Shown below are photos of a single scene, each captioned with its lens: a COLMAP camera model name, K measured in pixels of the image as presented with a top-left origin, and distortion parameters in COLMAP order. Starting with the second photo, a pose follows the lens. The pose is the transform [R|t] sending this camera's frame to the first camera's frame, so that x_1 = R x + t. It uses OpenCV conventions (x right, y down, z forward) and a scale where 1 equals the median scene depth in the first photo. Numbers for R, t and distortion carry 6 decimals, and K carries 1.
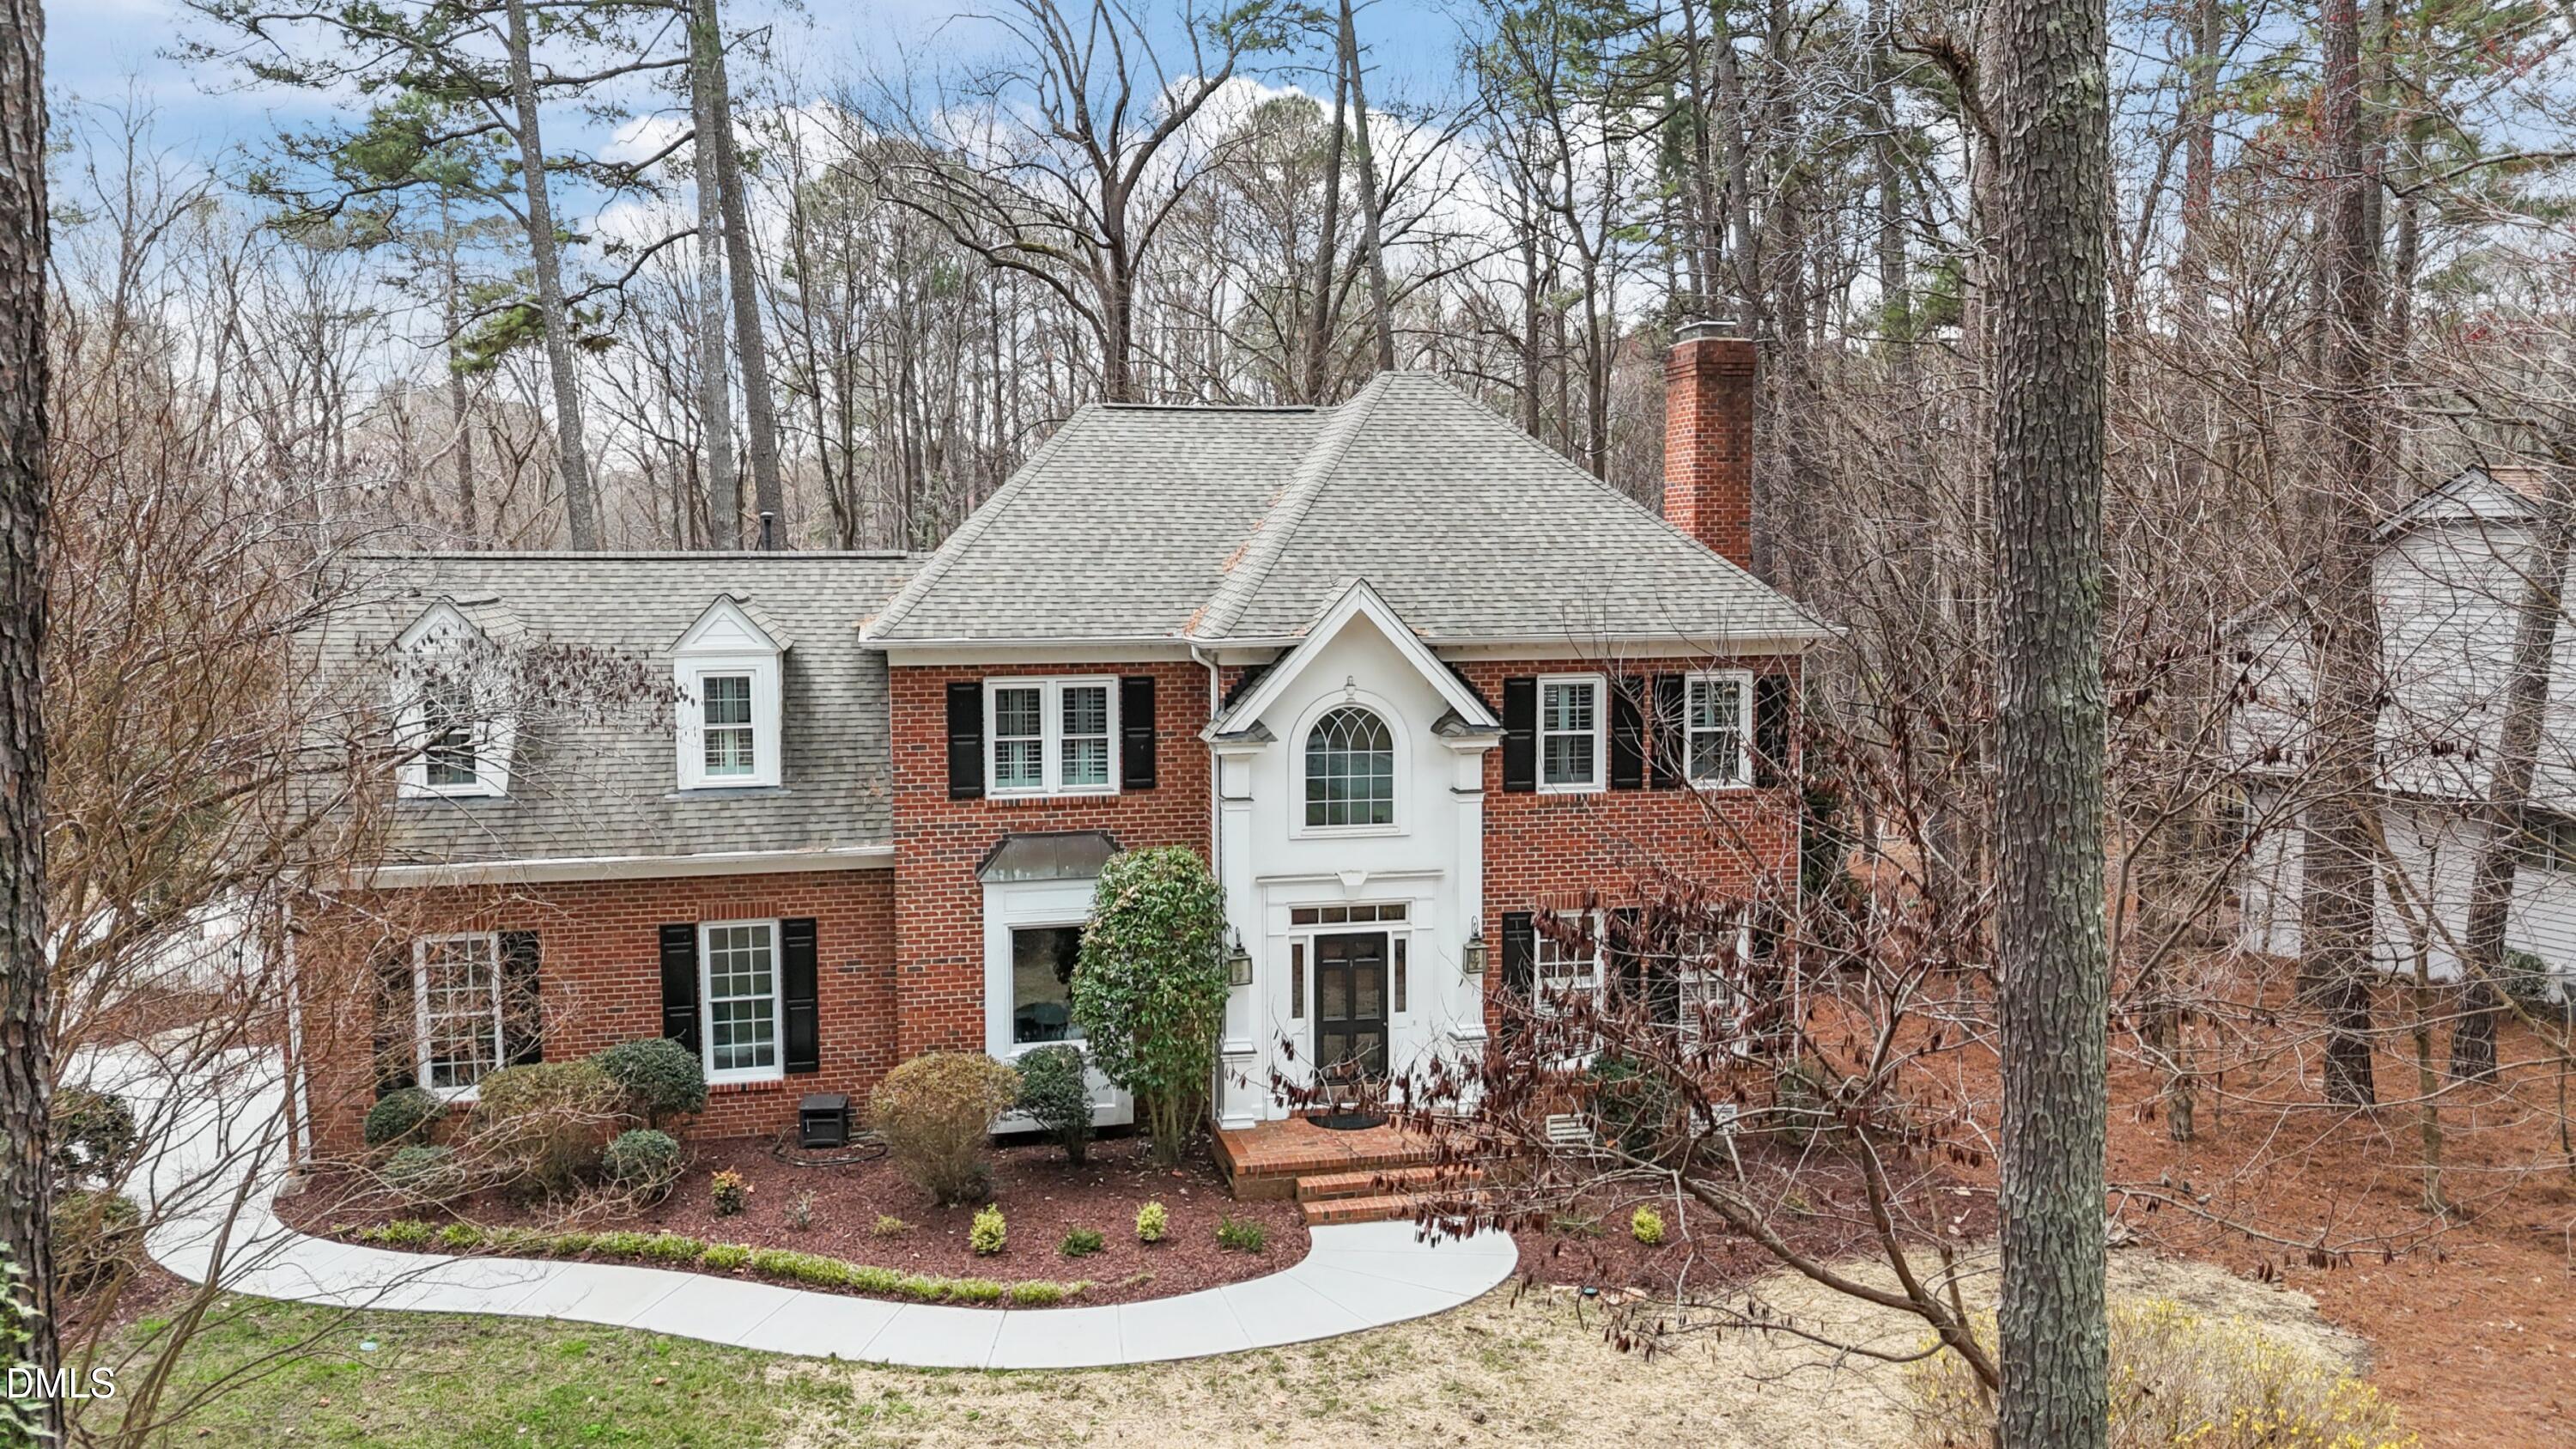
lens RADIAL K [[1861.9, 0, 1298.4], [0, 1861.9, 745.8], [0, 0, 1]] dist [0.044796, -0.020207]
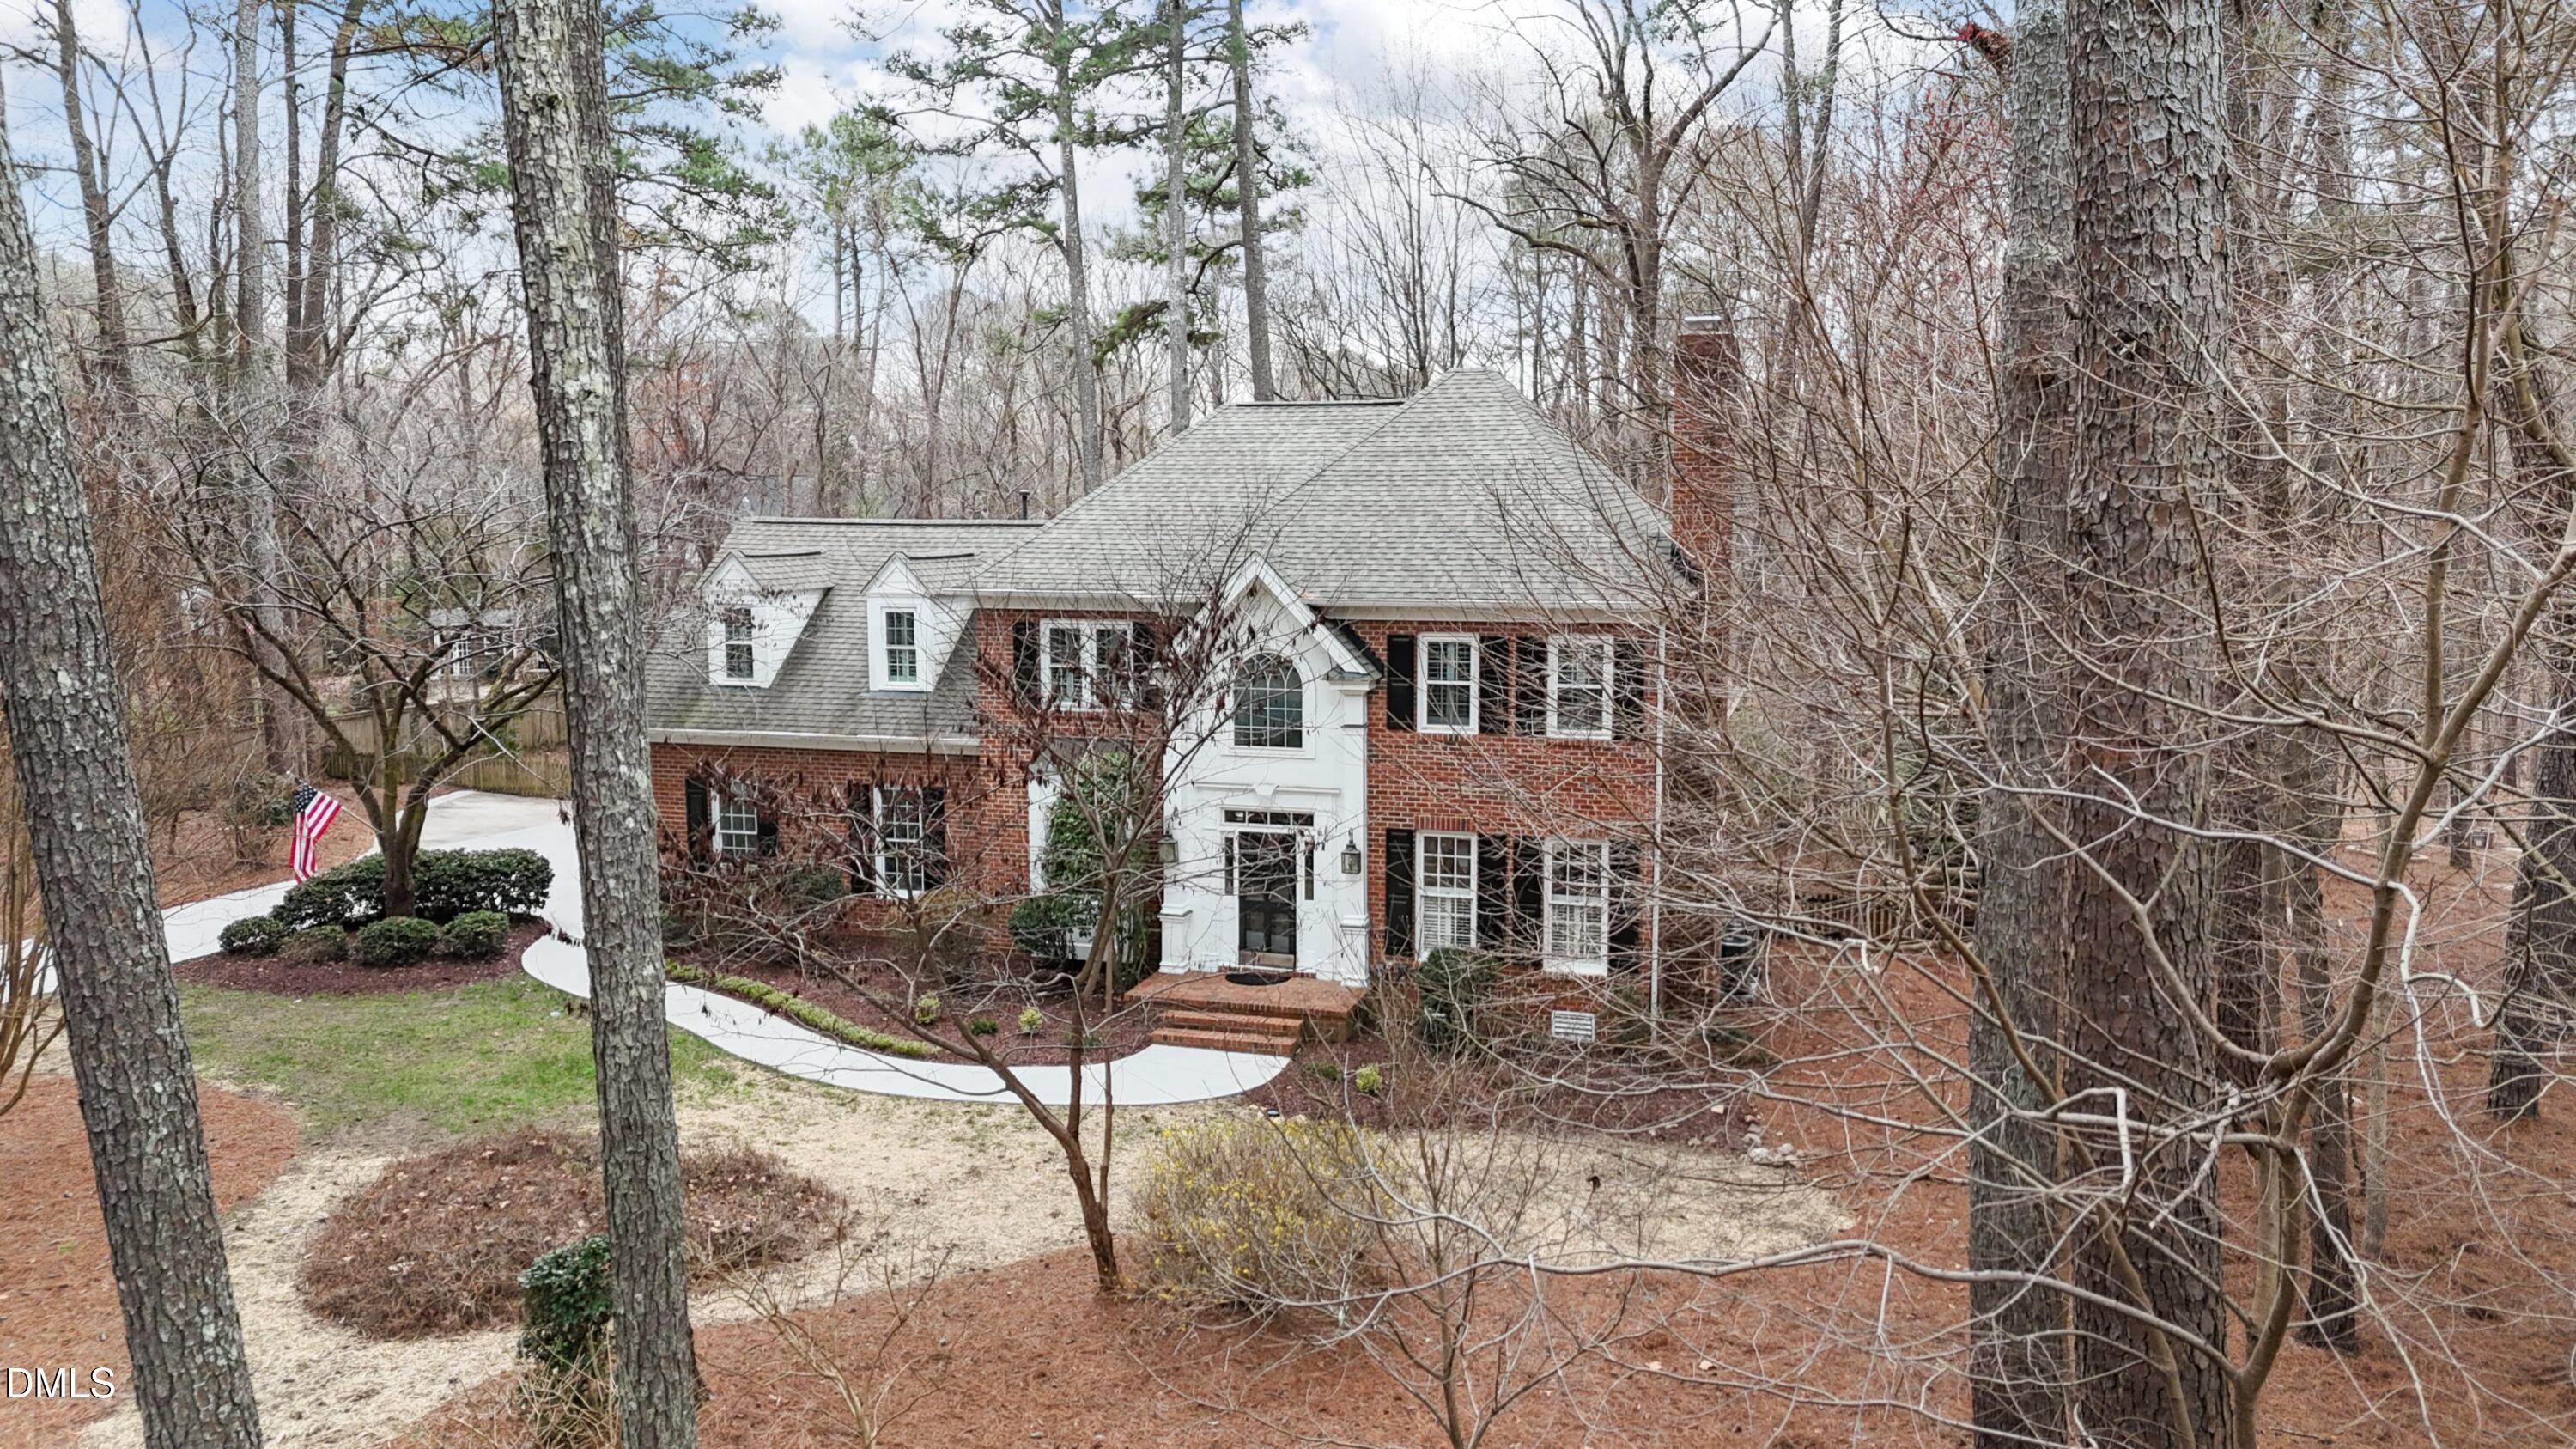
lens RADIAL K [[1861.9, 0, 1292.8], [0, 1861.9, 720.3], [0, 0, 1]] dist [0.044796, -0.020207]
pose [[0.880775, 0.061256, -0.469556, 0.623143], [-0.050877, 0.998099, 0.034773, -0.019673], [0.470793, -0.006737, 0.882218, -0.102103]]
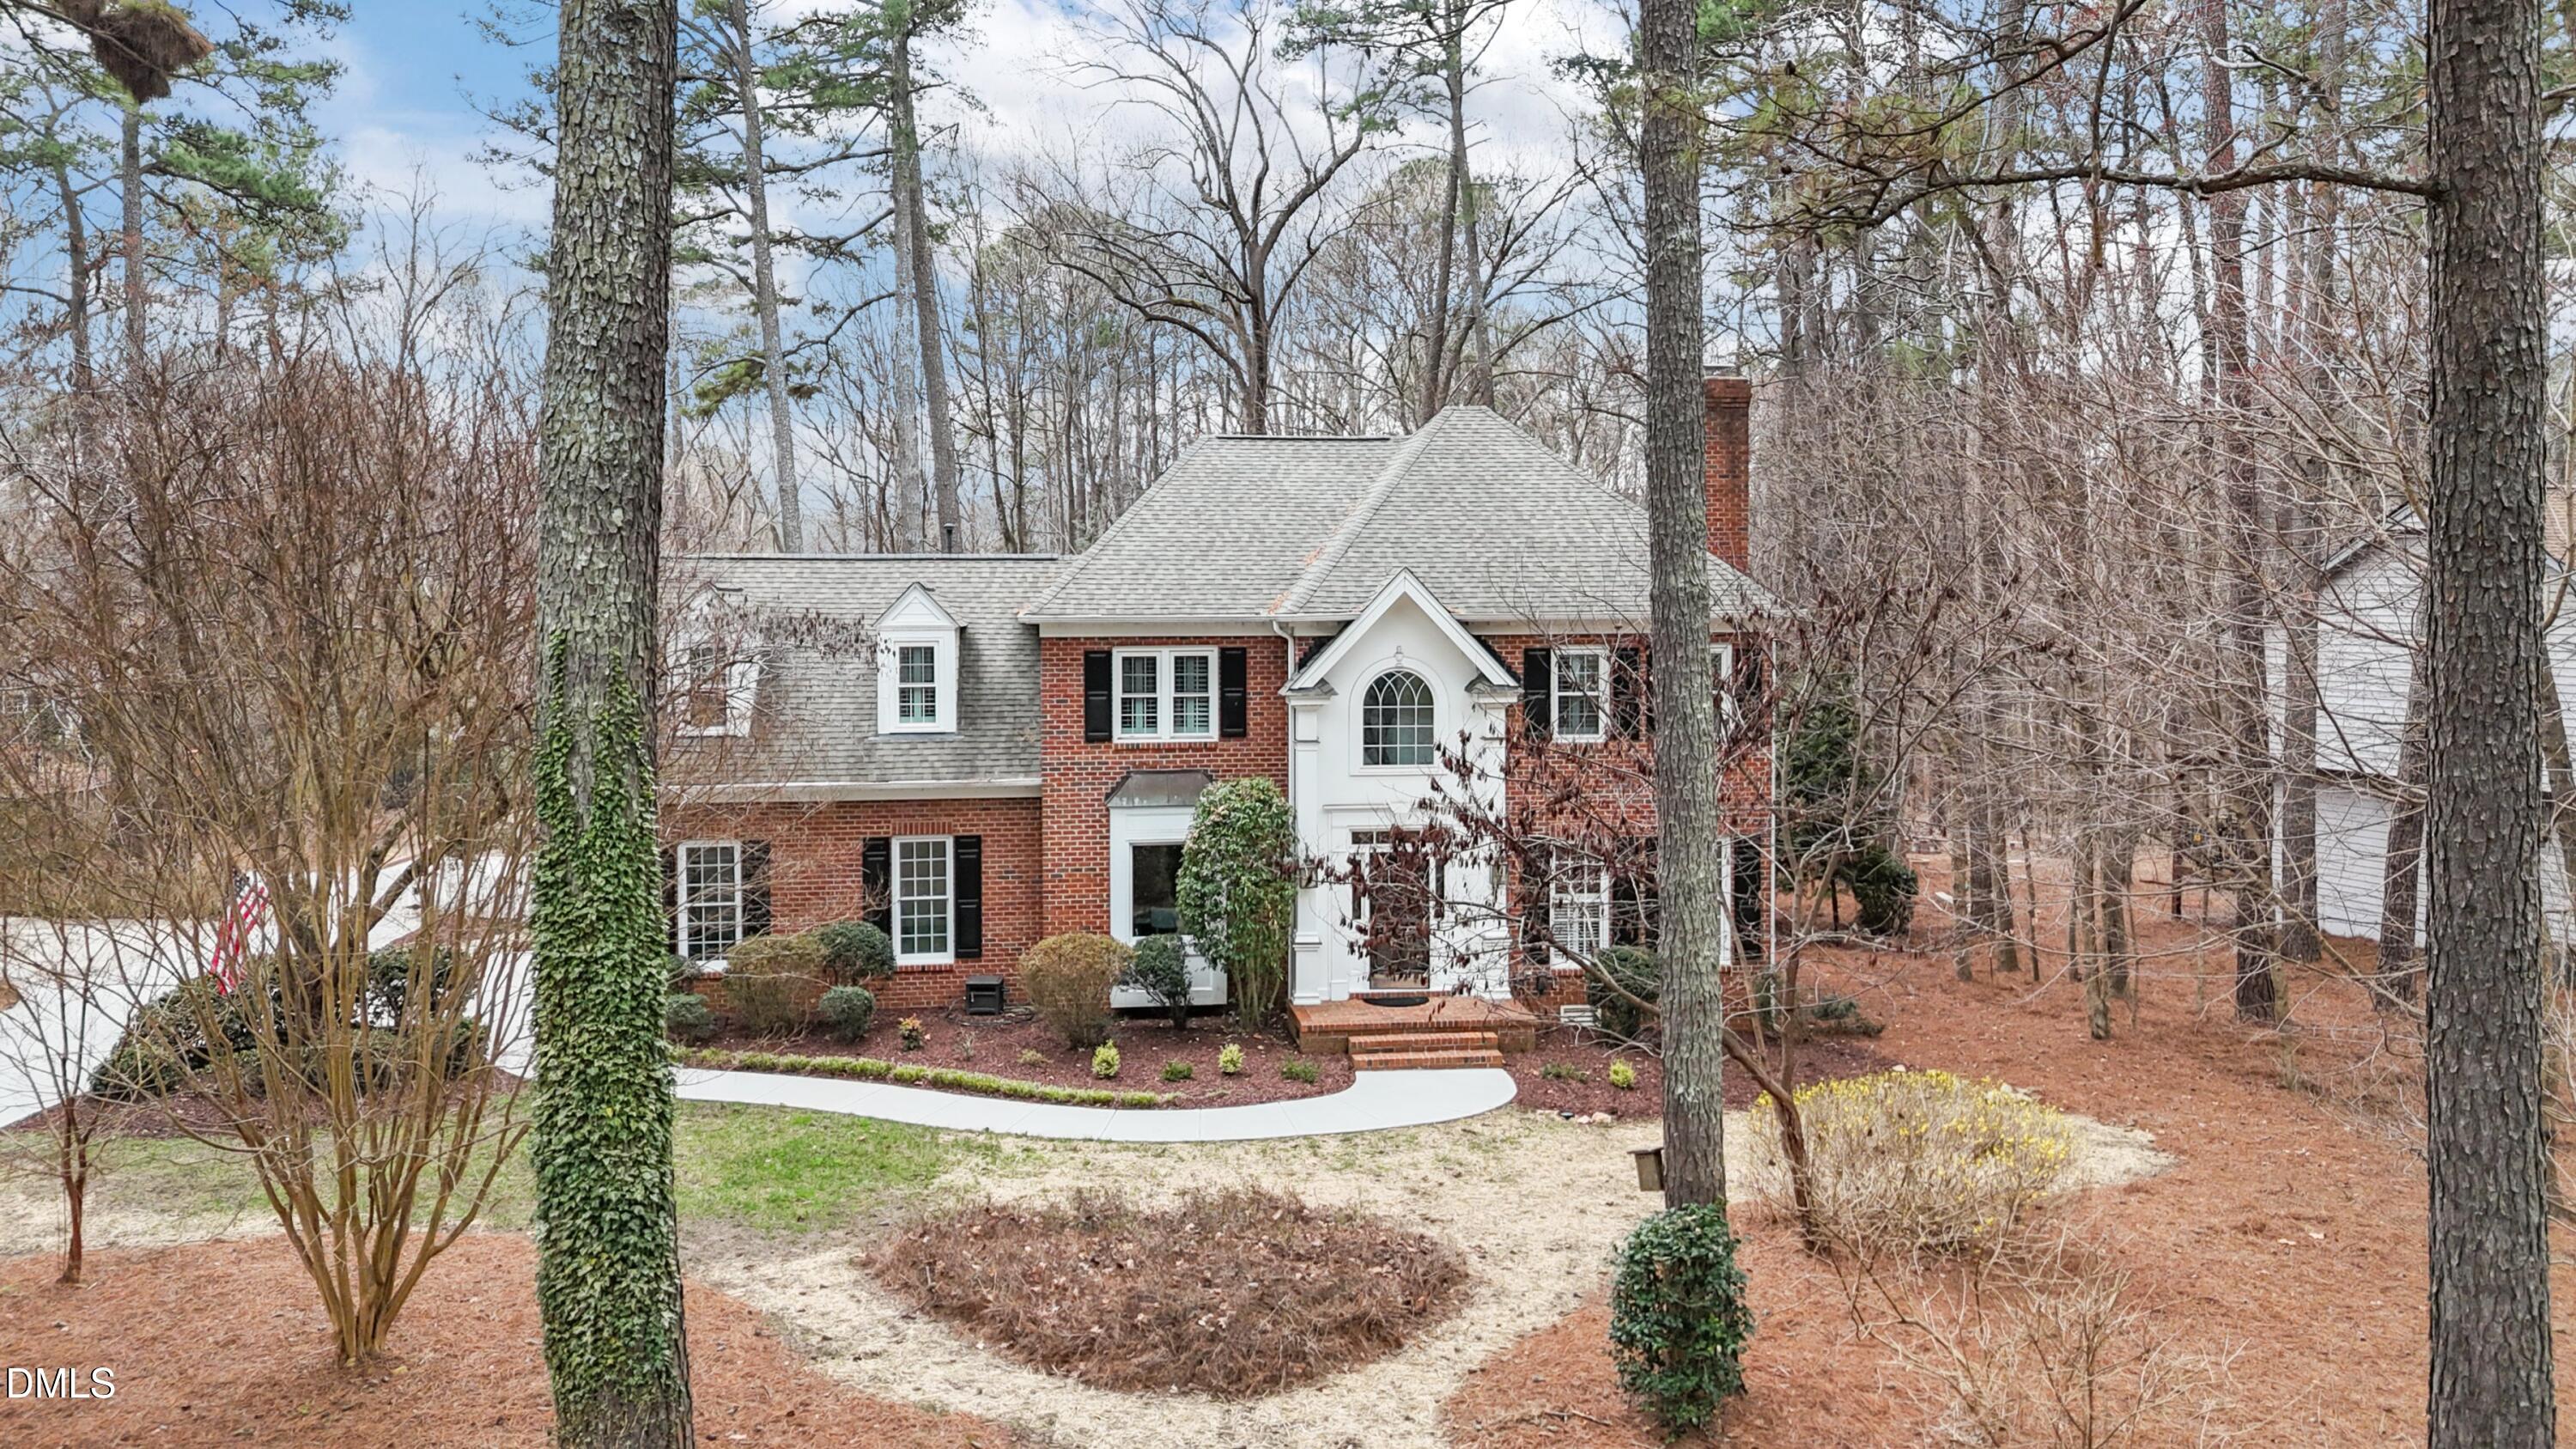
lens RADIAL K [[1861.9, 0, 1302.4], [0, 1861.9, 705.5], [0, 0, 1]] dist [0.044796, -0.020207]
pose [[0.996328, 0.006860, -0.085338, 0.068367], [-0.010524, 0.999038, -0.042564, 0.055658], [0.084964, 0.043305, 0.995442, -0.252378]]
